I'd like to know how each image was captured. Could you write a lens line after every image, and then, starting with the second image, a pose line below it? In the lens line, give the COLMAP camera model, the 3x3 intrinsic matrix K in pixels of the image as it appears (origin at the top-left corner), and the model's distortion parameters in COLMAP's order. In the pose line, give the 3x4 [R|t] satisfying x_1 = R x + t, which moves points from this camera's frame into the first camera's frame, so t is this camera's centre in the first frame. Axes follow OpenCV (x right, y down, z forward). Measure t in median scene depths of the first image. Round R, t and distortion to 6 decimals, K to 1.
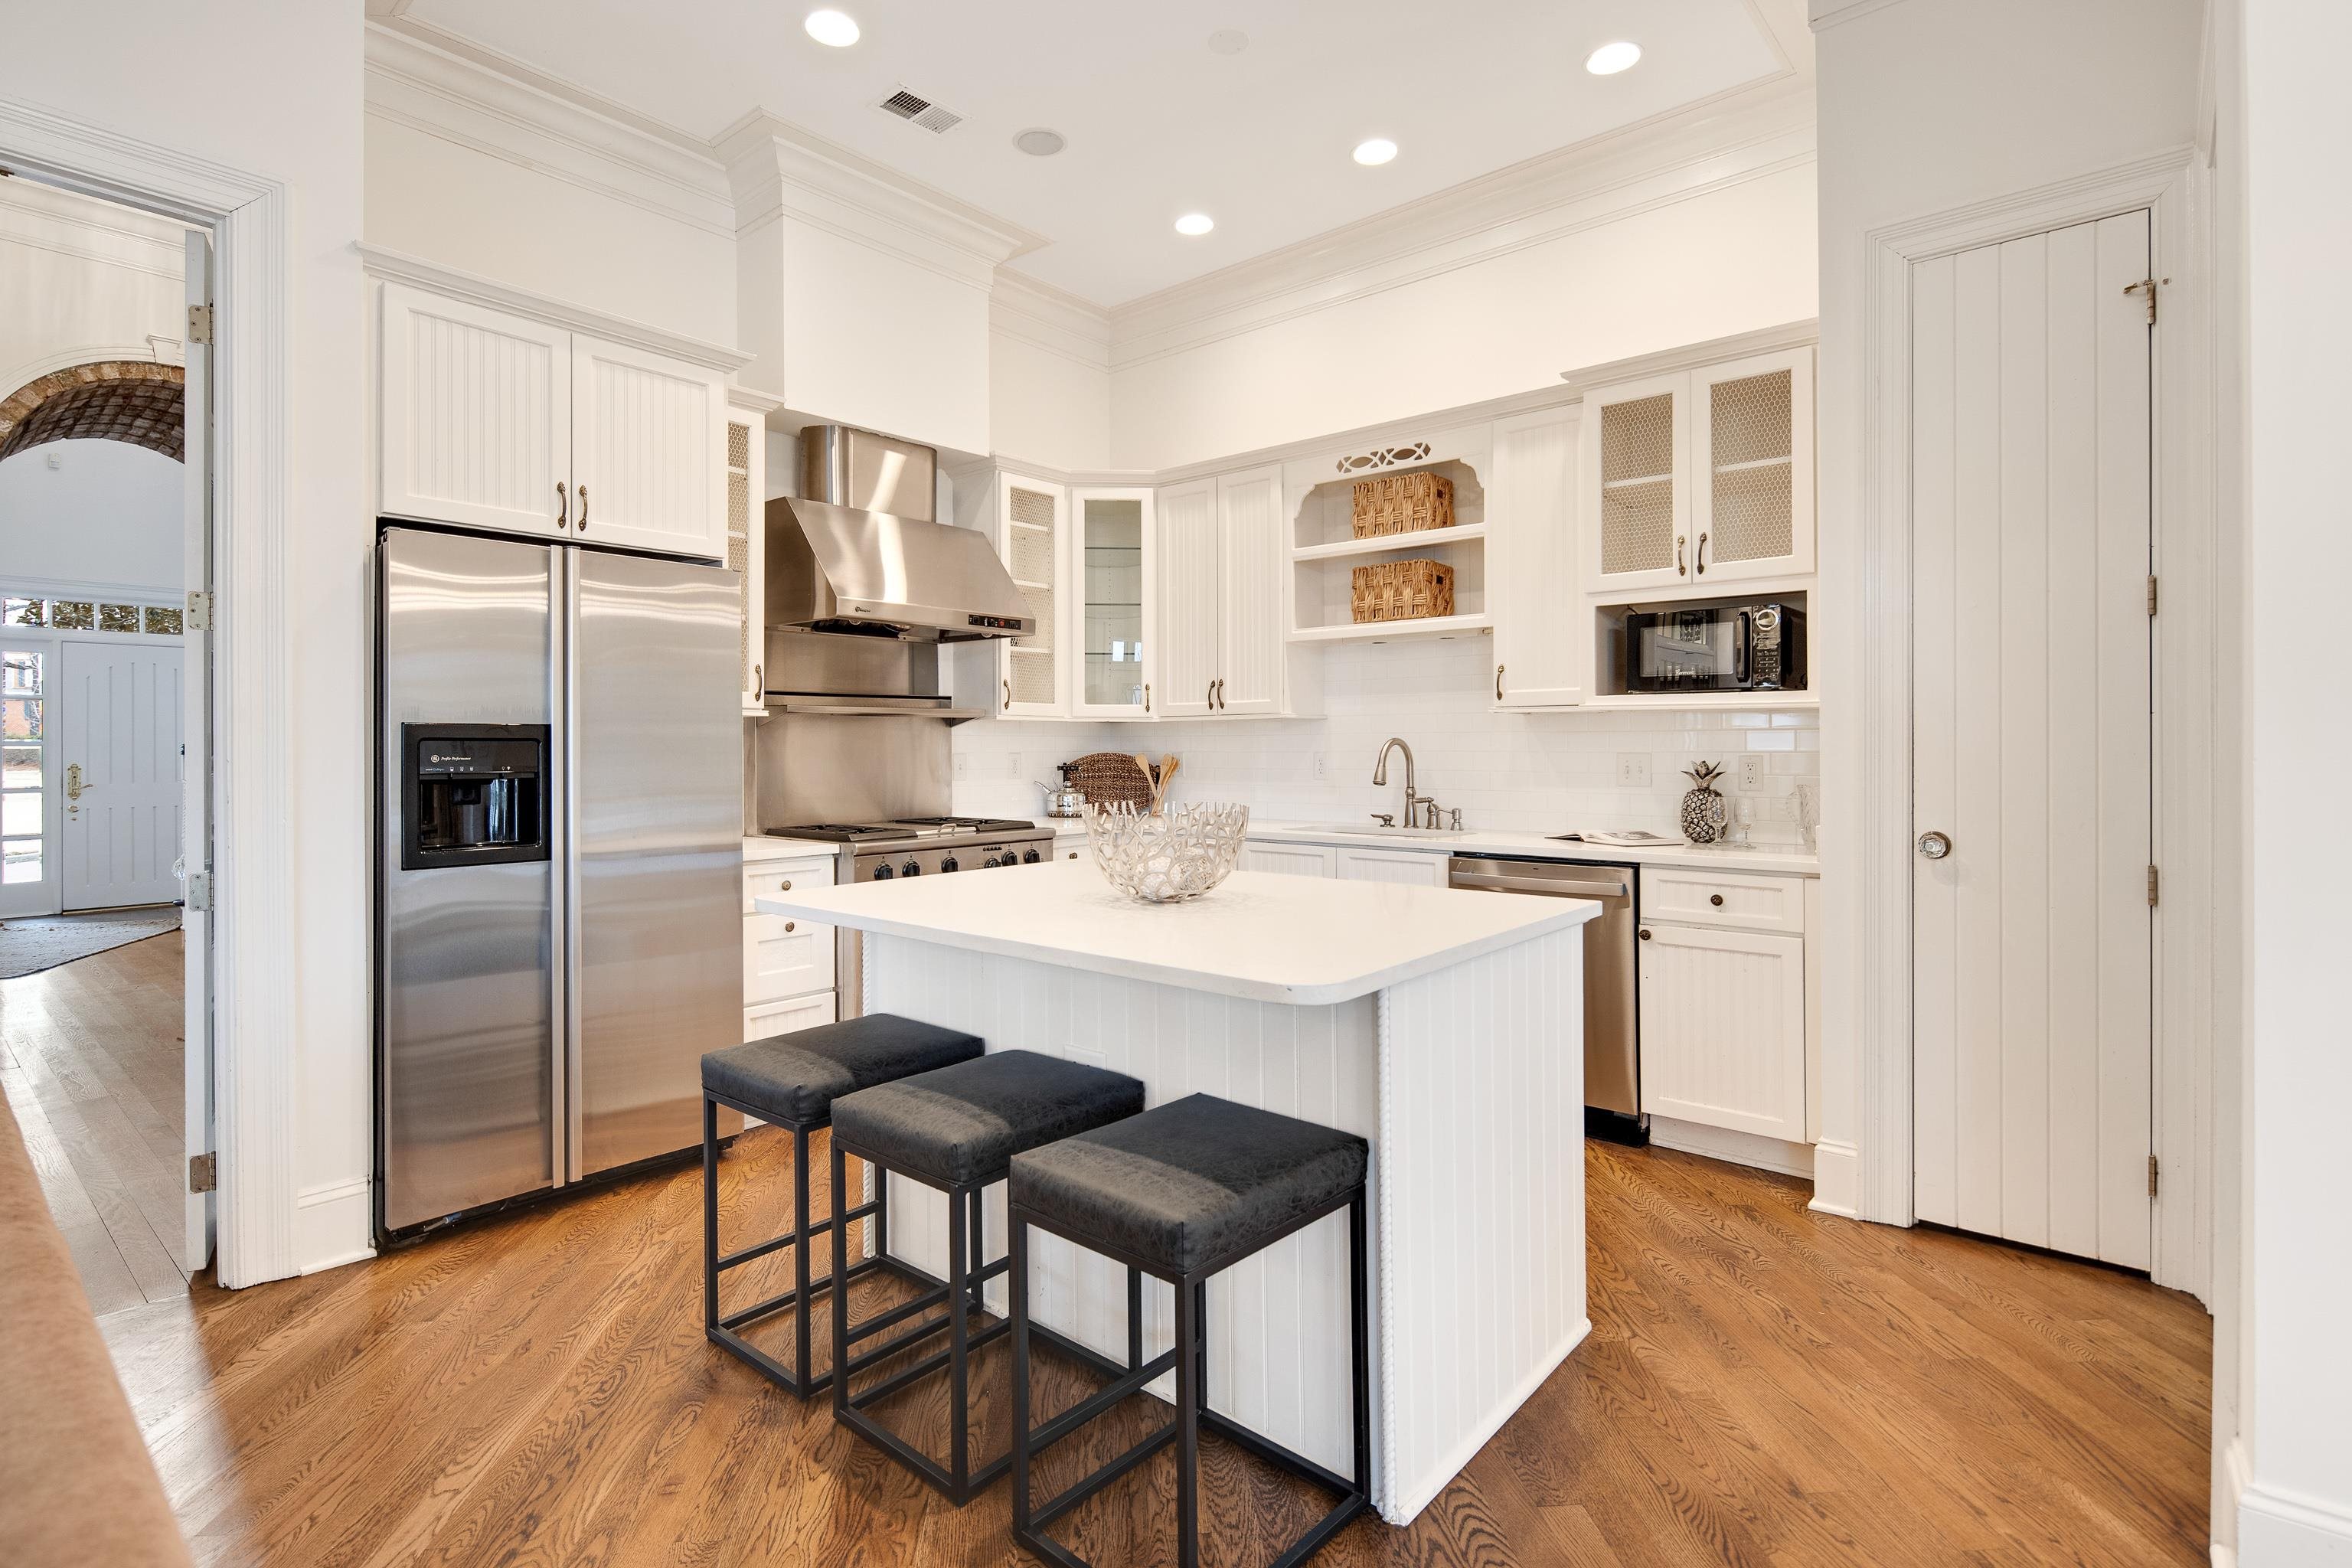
lens RADIAL K [[1142.8, 0, 1192.9], [0, 1142.8, 758.5], [0, 0, 1]] dist [-0.003334, -0.000360]
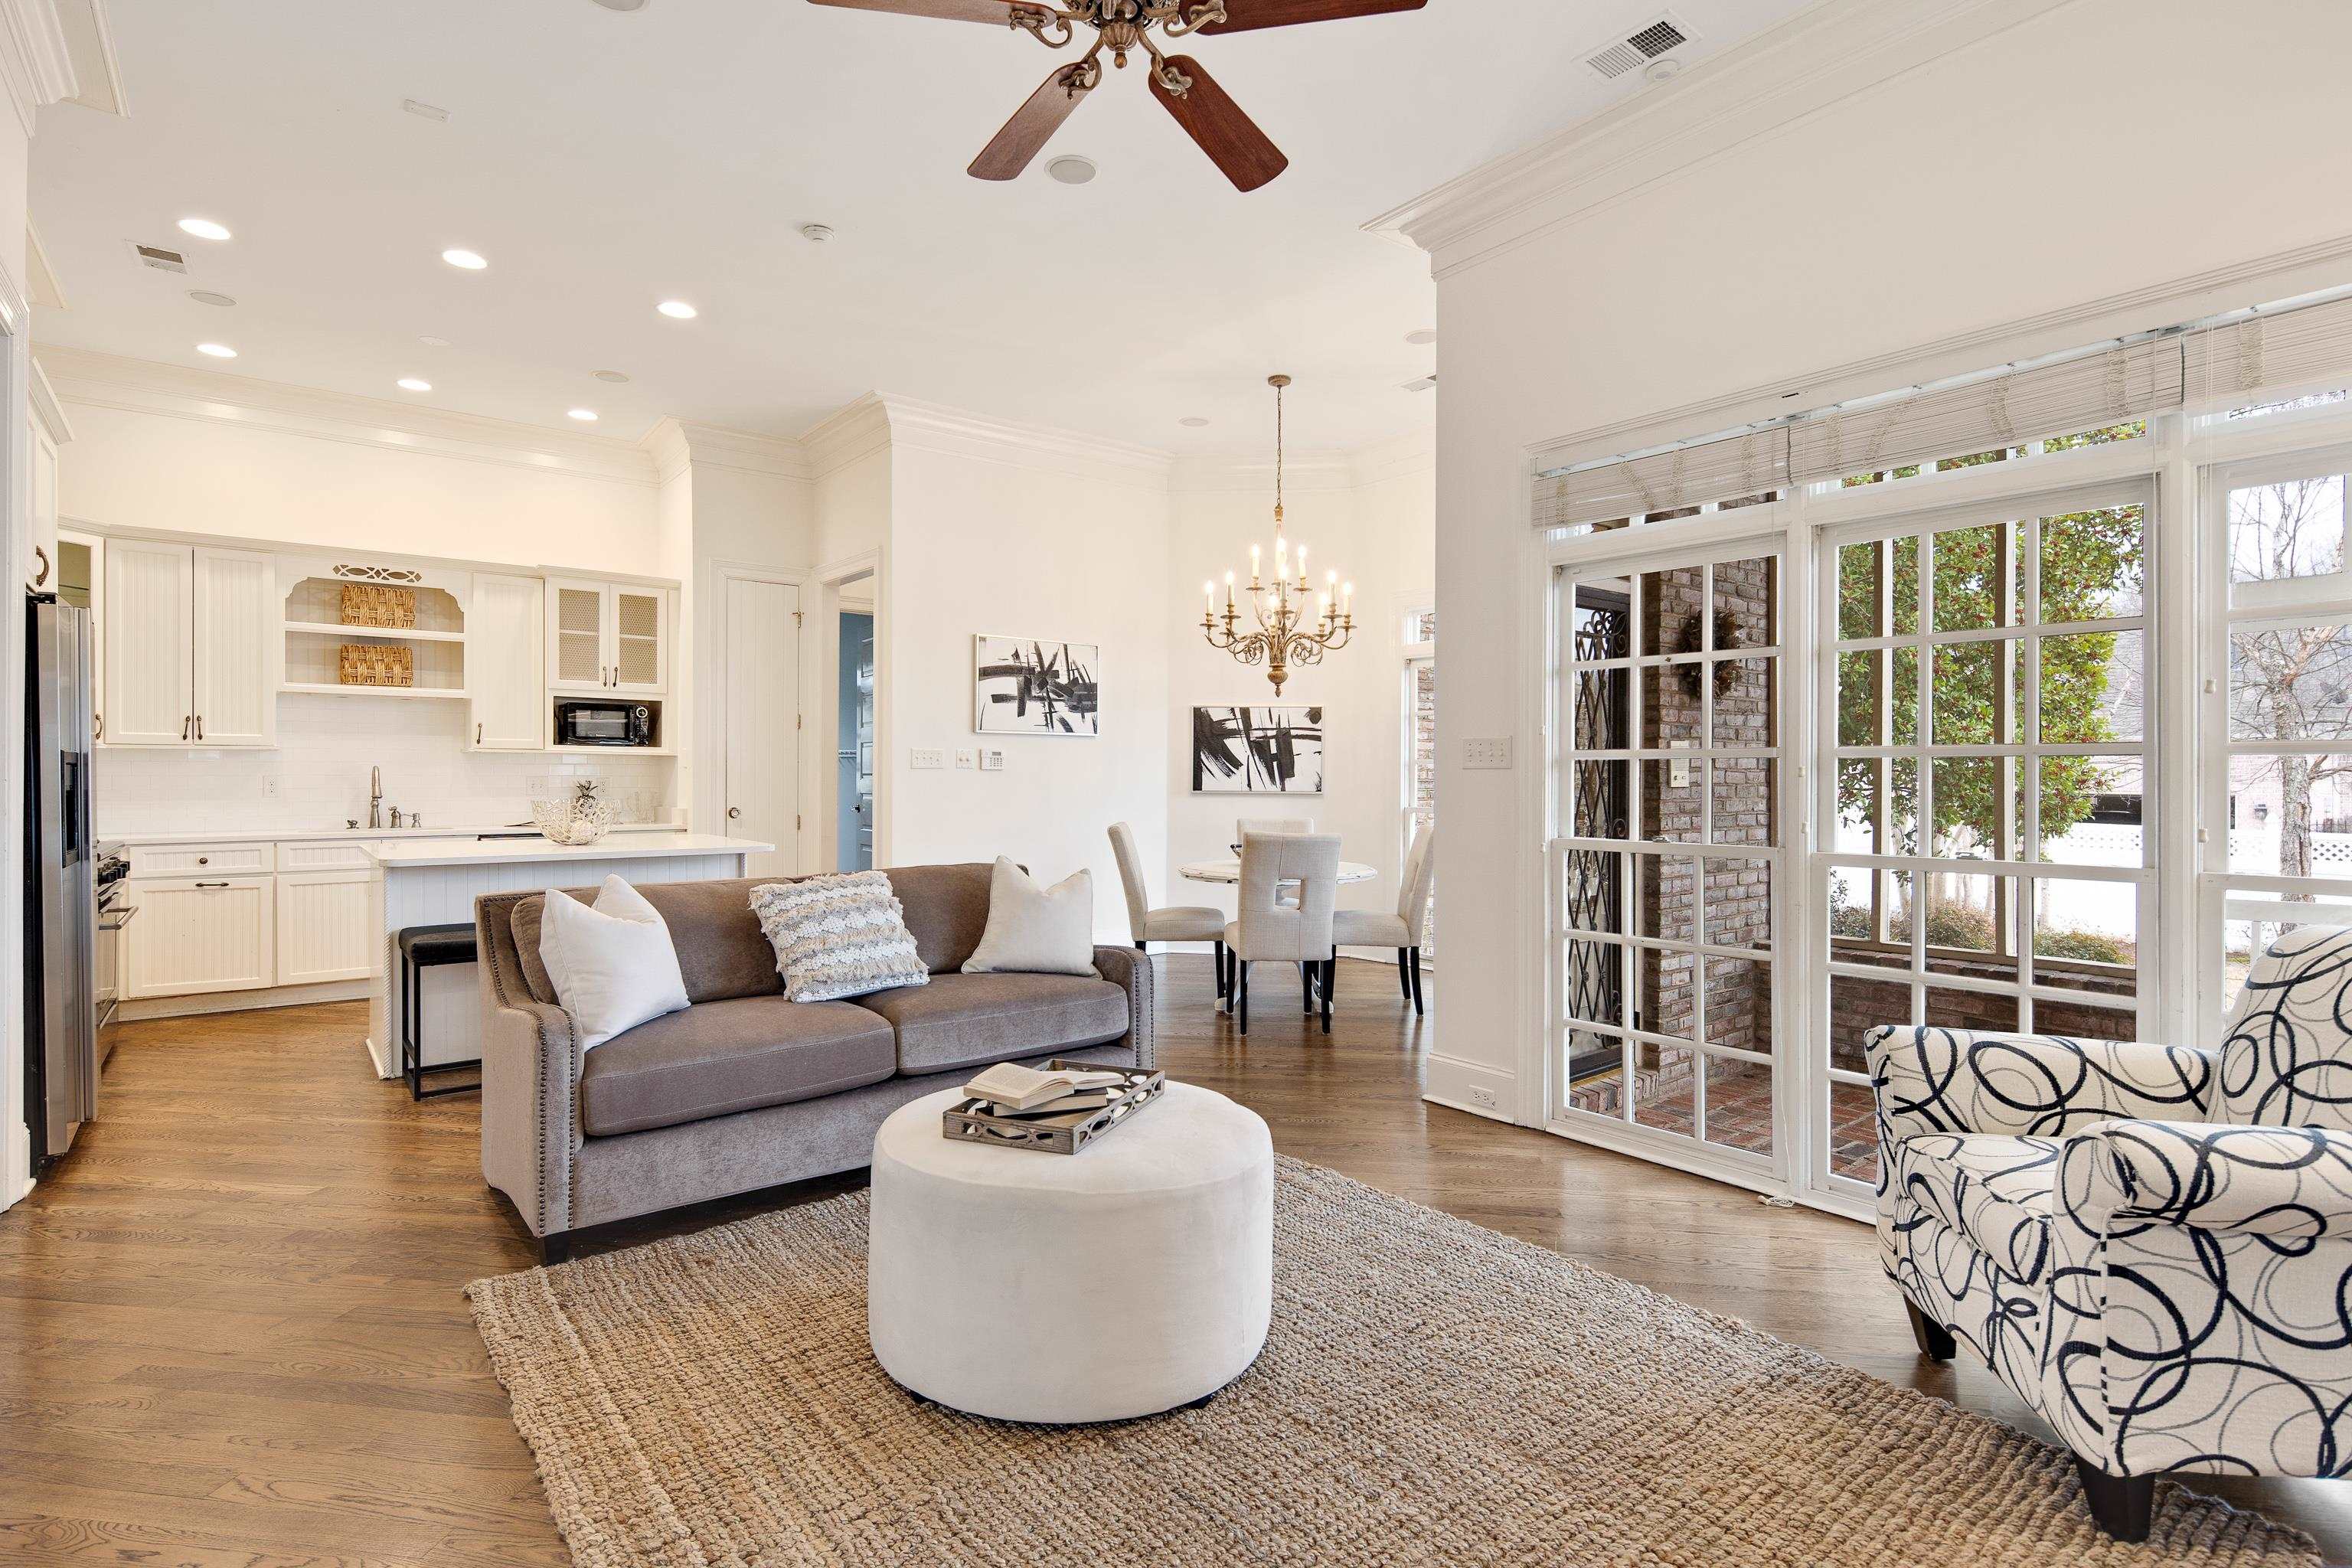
lens RADIAL K [[1142.8, 0, 1171.5], [0, 1142.8, 778.7], [0, 0, 1]] dist [-0.003334, -0.000360]
pose [[0.196133, 0.004158, 0.980568, -1.146868], [0.007284, 0.999957, -0.005698, 0.015143], [-0.980550, 0.008259, 0.196095, -0.298413]]
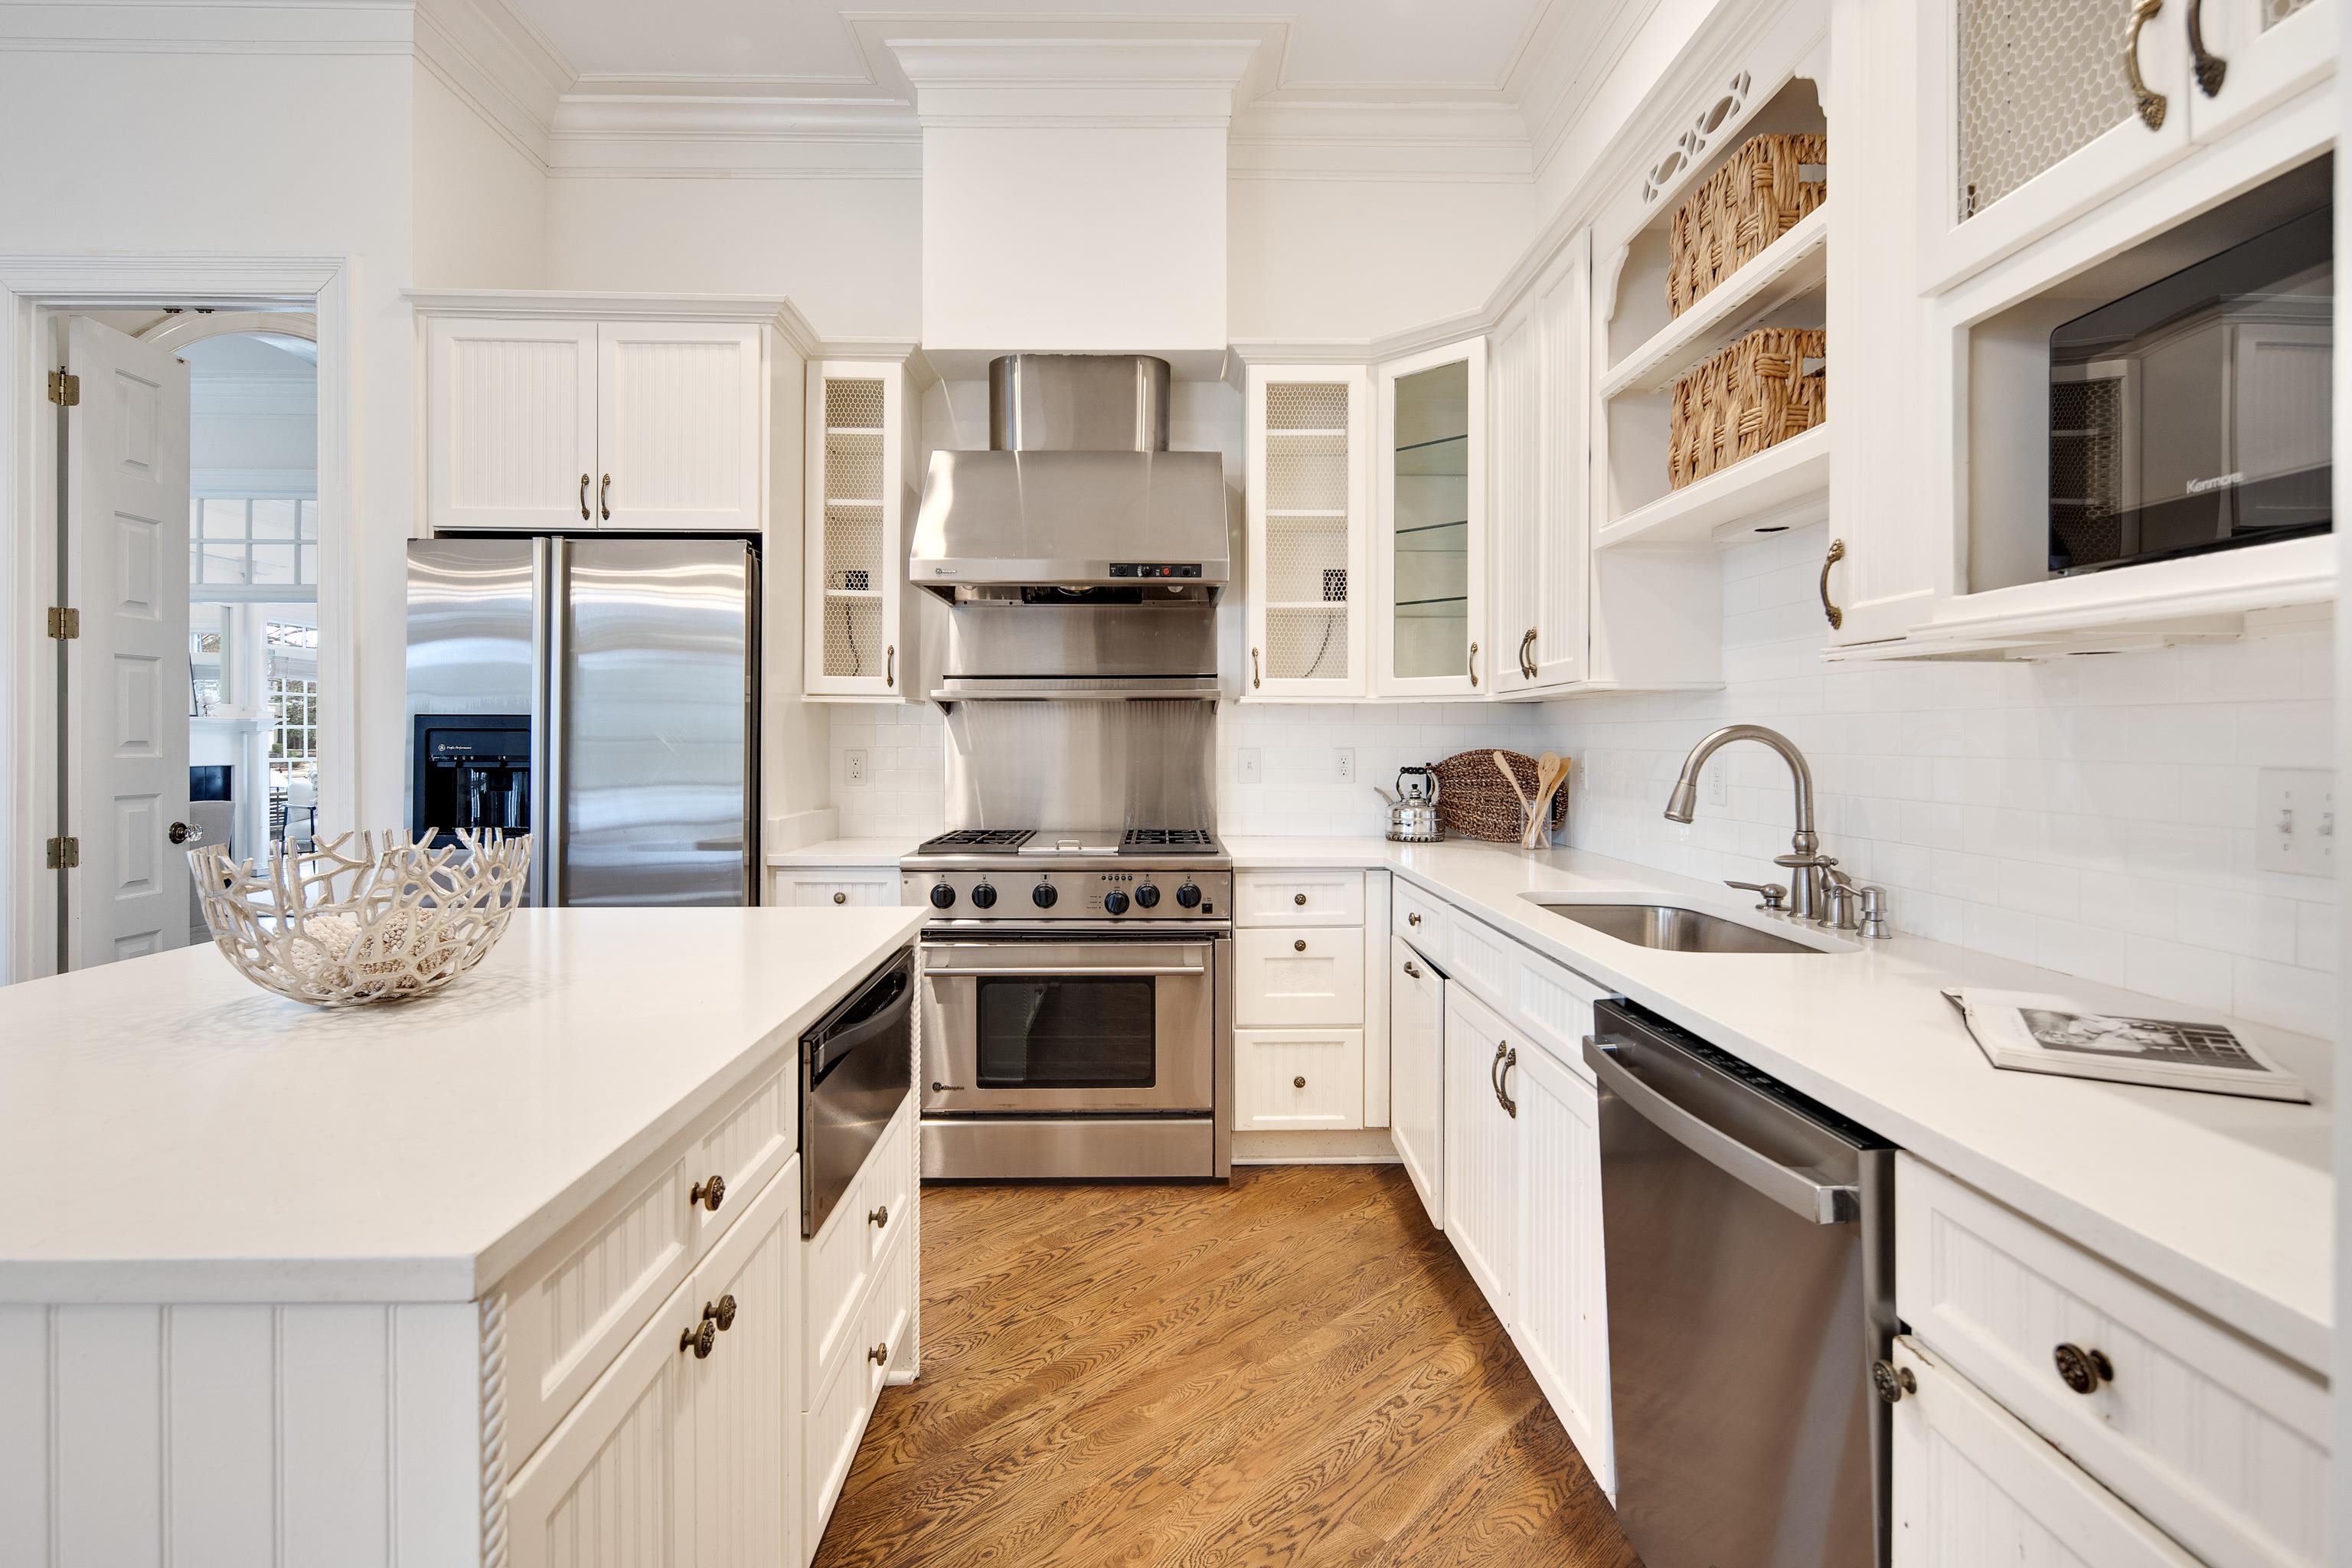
lens RADIAL K [[1142.8, 0, 1163.1], [0, 1142.8, 748.9], [0, 0, 1]] dist [-0.003334, -0.000360]
pose [[0.652839, 0.011242, -0.757413, 0.416482], [-0.011300, 0.999923, 0.005101, -0.008485], [0.757412, 0.005228, 0.652916, 0.560604]]
